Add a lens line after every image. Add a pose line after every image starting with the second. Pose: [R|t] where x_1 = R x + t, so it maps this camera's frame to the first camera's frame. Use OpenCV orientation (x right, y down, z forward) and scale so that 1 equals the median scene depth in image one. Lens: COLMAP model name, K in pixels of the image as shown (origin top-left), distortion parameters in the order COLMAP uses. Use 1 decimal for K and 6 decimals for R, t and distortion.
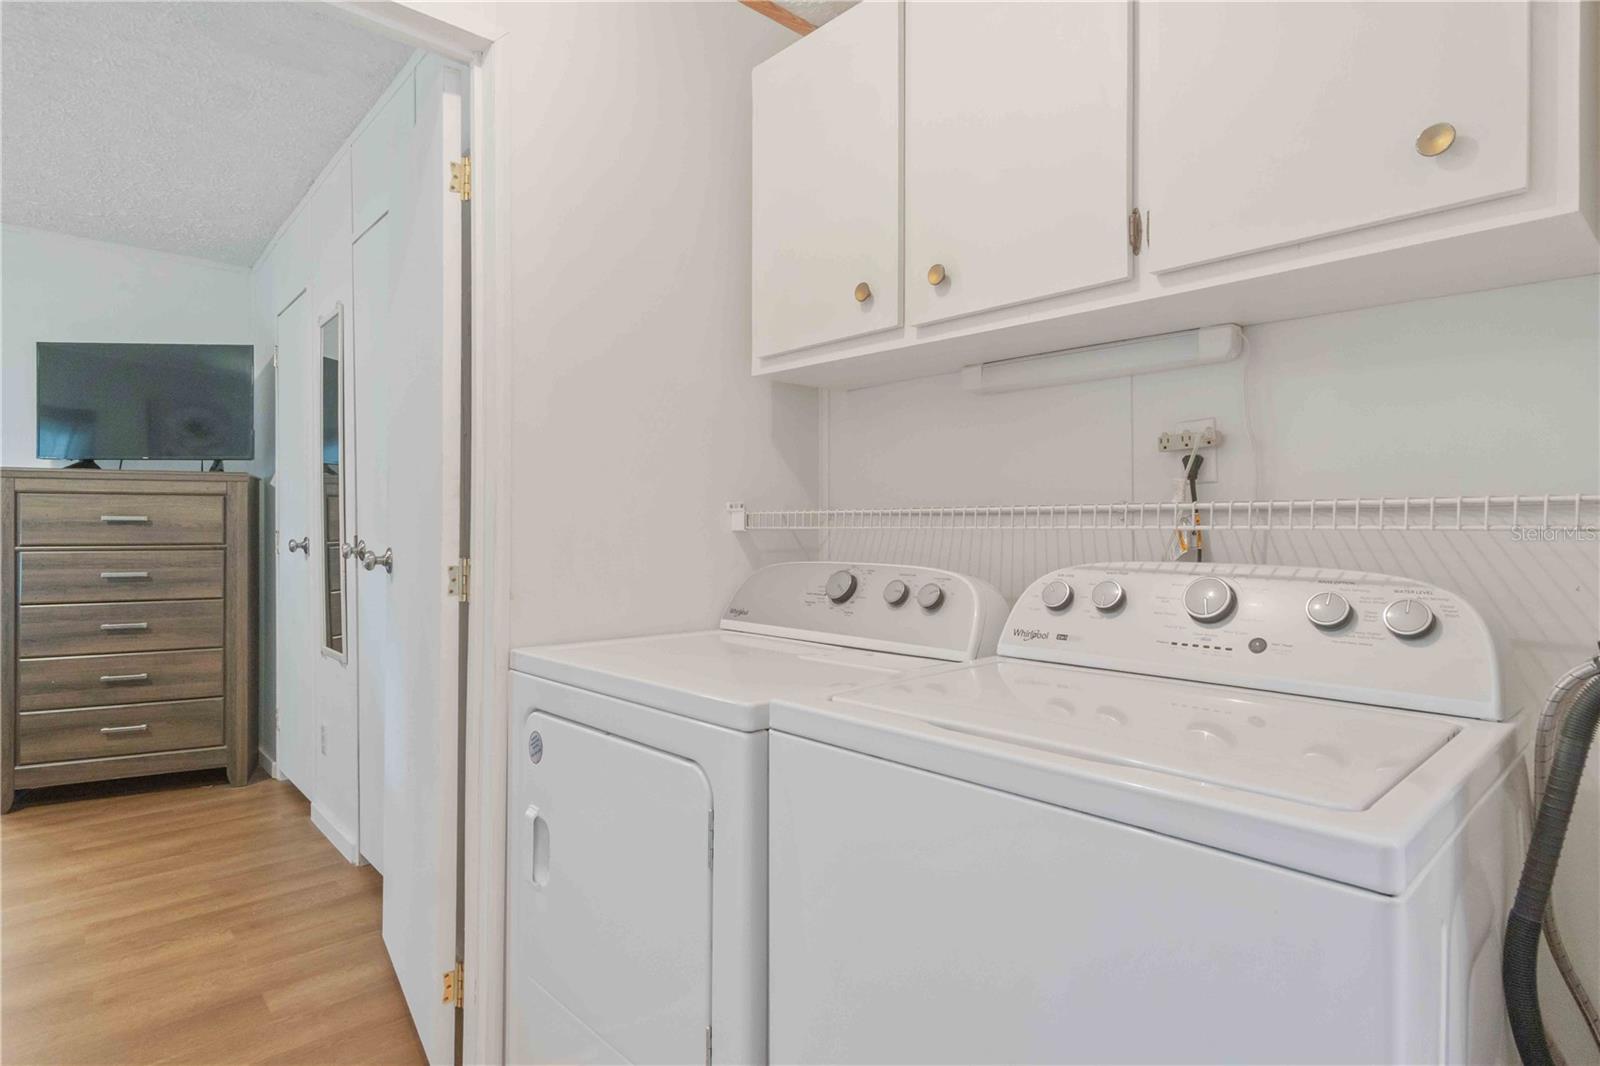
lens RADIAL K [[843.4, 0, 805.6], [0, 843.4, 530.9], [0, 0, 1]] dist [0.002682, 0.002236]
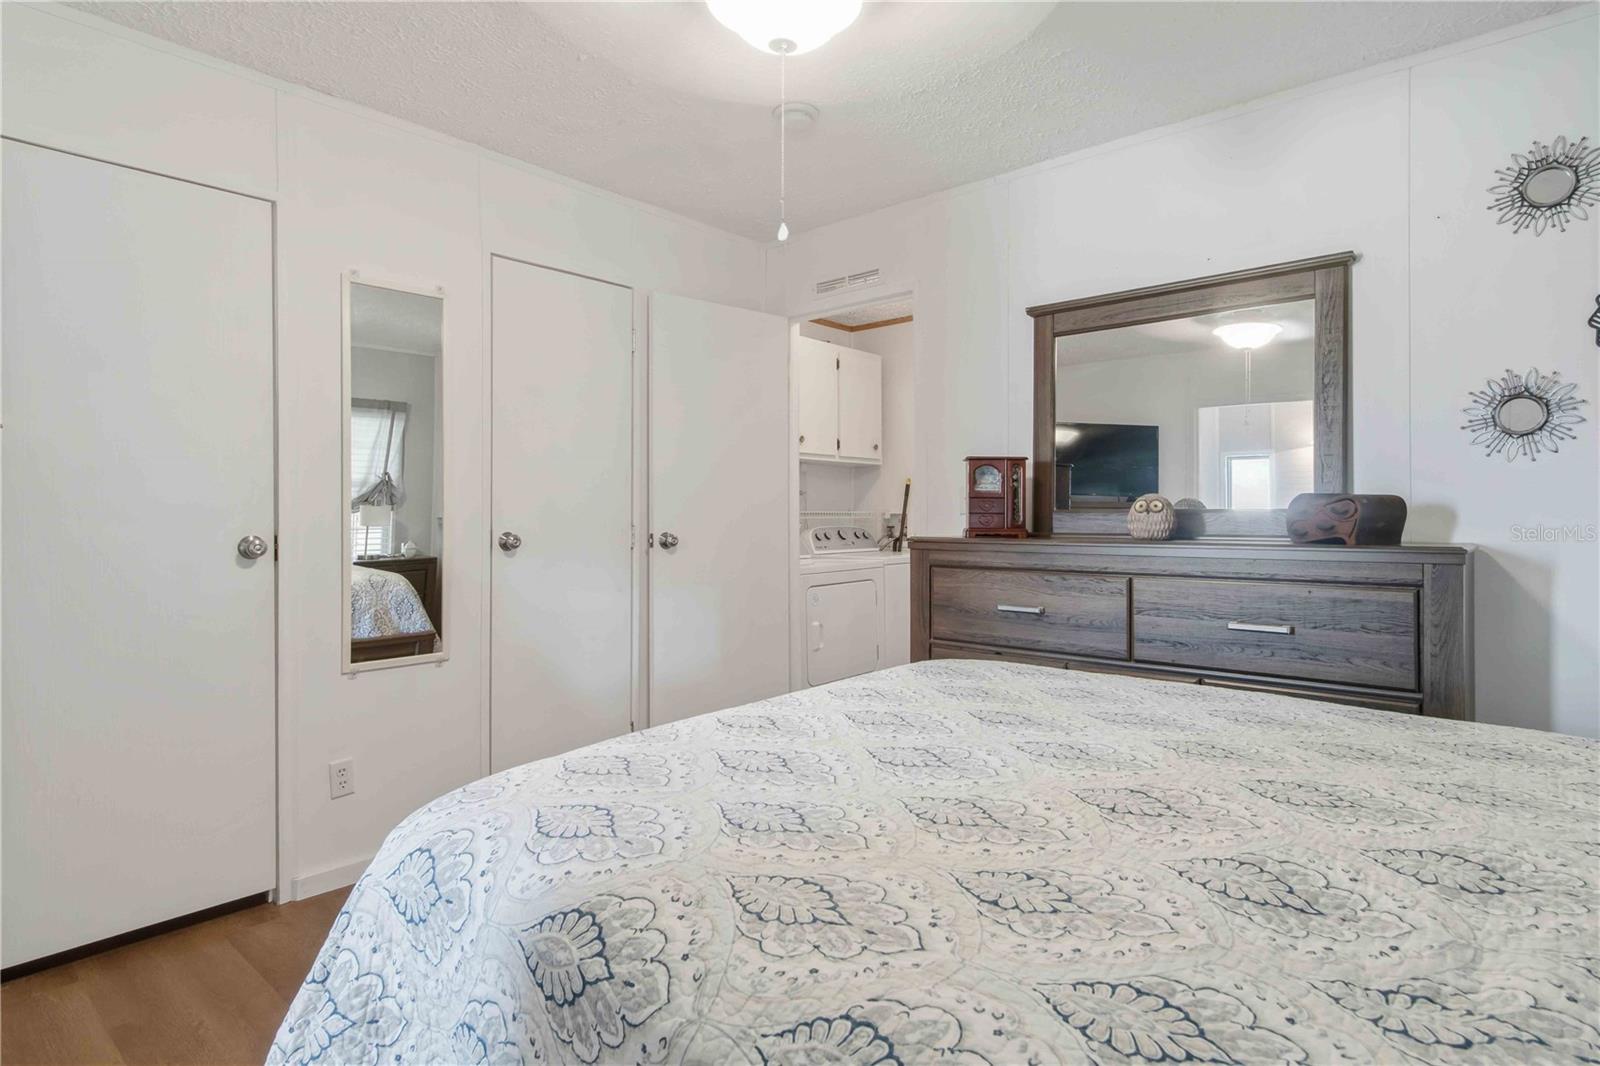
lens RADIAL K [[843.4, 0, 802.8], [0, 843.4, 525.2], [0, 0, 1]] dist [0.002682, 0.002236]
pose [[-0.097165, -0.001914, 0.995266, -3.020356], [0.011347, 0.999931, 0.003031, 0.015936], [-0.995204, 0.011587, -0.097137, 1.304247]]
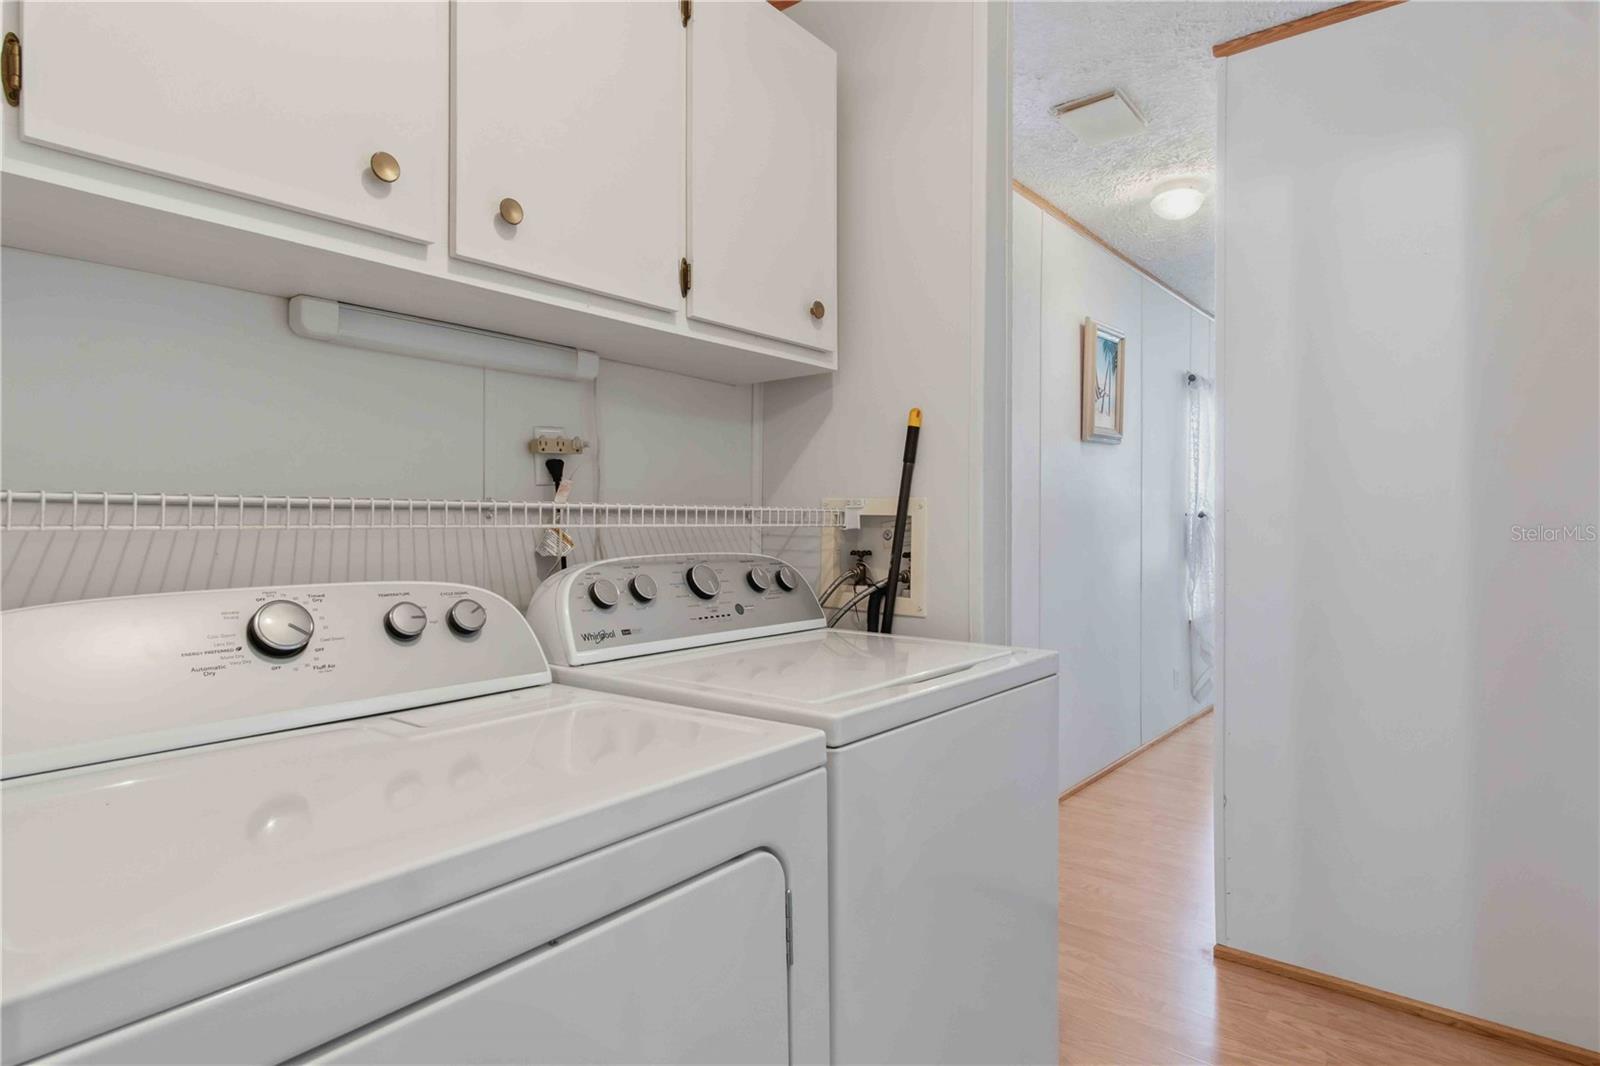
lens RADIAL K [[843.4, 0, 811.3], [0, 843.4, 526.9], [0, 0, 1]] dist [0.002682, 0.002236]
pose [[-0.141870, -0.004358, 0.989876, -0.672377], [0.004846, 0.999975, 0.005097, -0.006496], [-0.989873, 0.005520, -0.141845, 0.826089]]
